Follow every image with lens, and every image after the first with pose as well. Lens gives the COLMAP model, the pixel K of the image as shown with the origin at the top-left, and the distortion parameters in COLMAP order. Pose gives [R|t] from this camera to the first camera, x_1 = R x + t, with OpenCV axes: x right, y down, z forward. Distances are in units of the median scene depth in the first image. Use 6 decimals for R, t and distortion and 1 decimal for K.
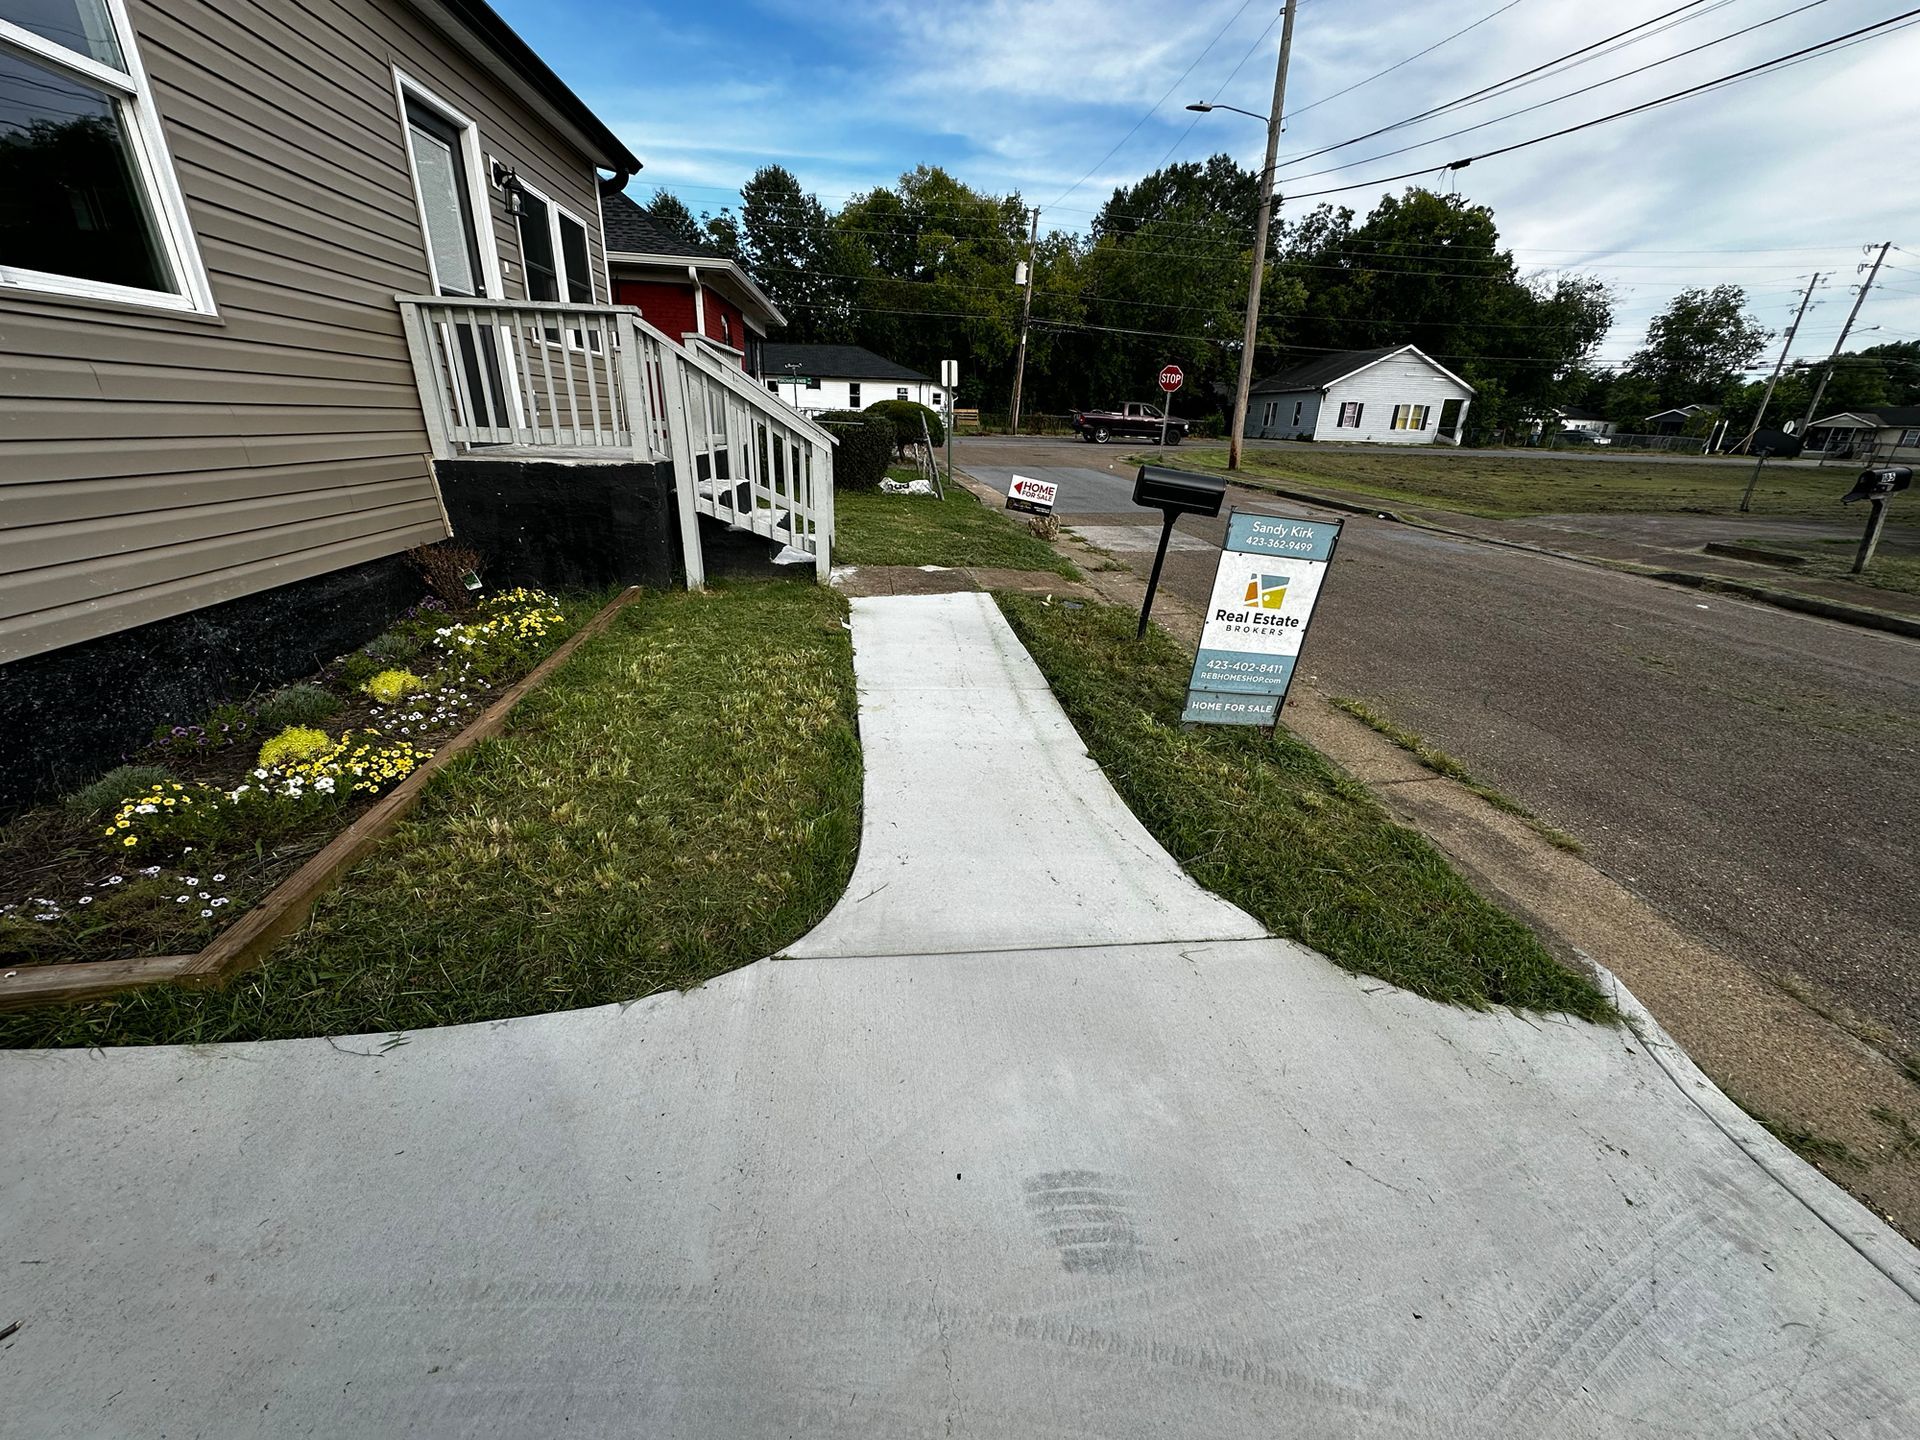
lens RADIAL K [[763.7, 0, 957.0], [0, 763.7, 723.3], [0, 0, 1]] dist [0.002491, -0.000103]
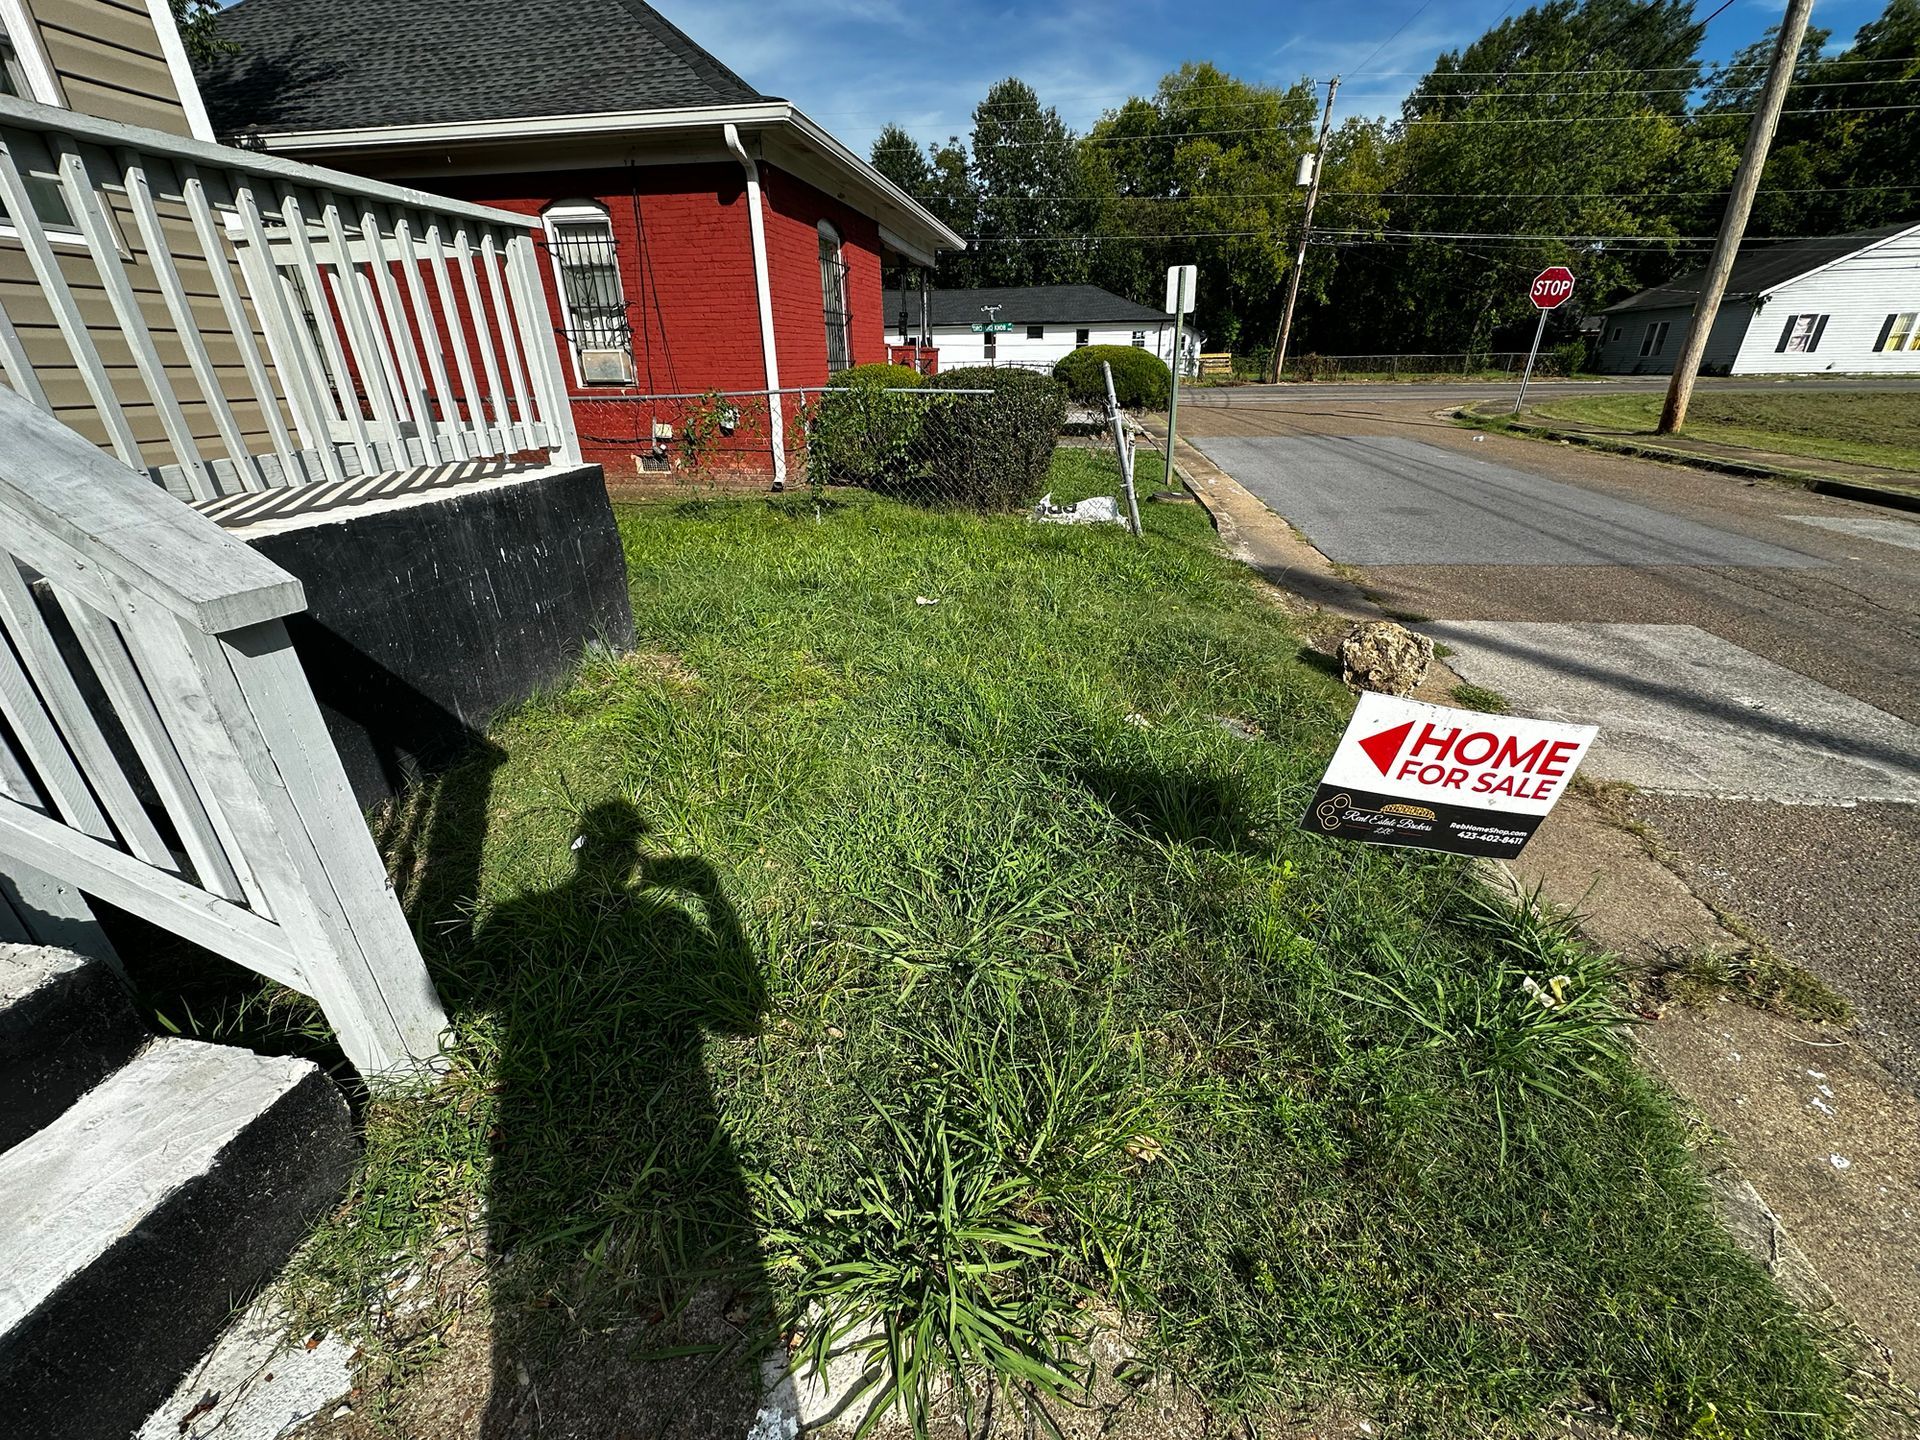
lens RADIAL K [[763.7, 0, 967.6], [0, 763.7, 724.1], [0, 0, 1]] dist [0.002491, -0.000103]
pose [[0.961012, 0.078791, -0.265045, 0.004252], [-0.064261, 0.995938, 0.063067, -0.046423], [0.268937, -0.043576, 0.962171, 0.113537]]
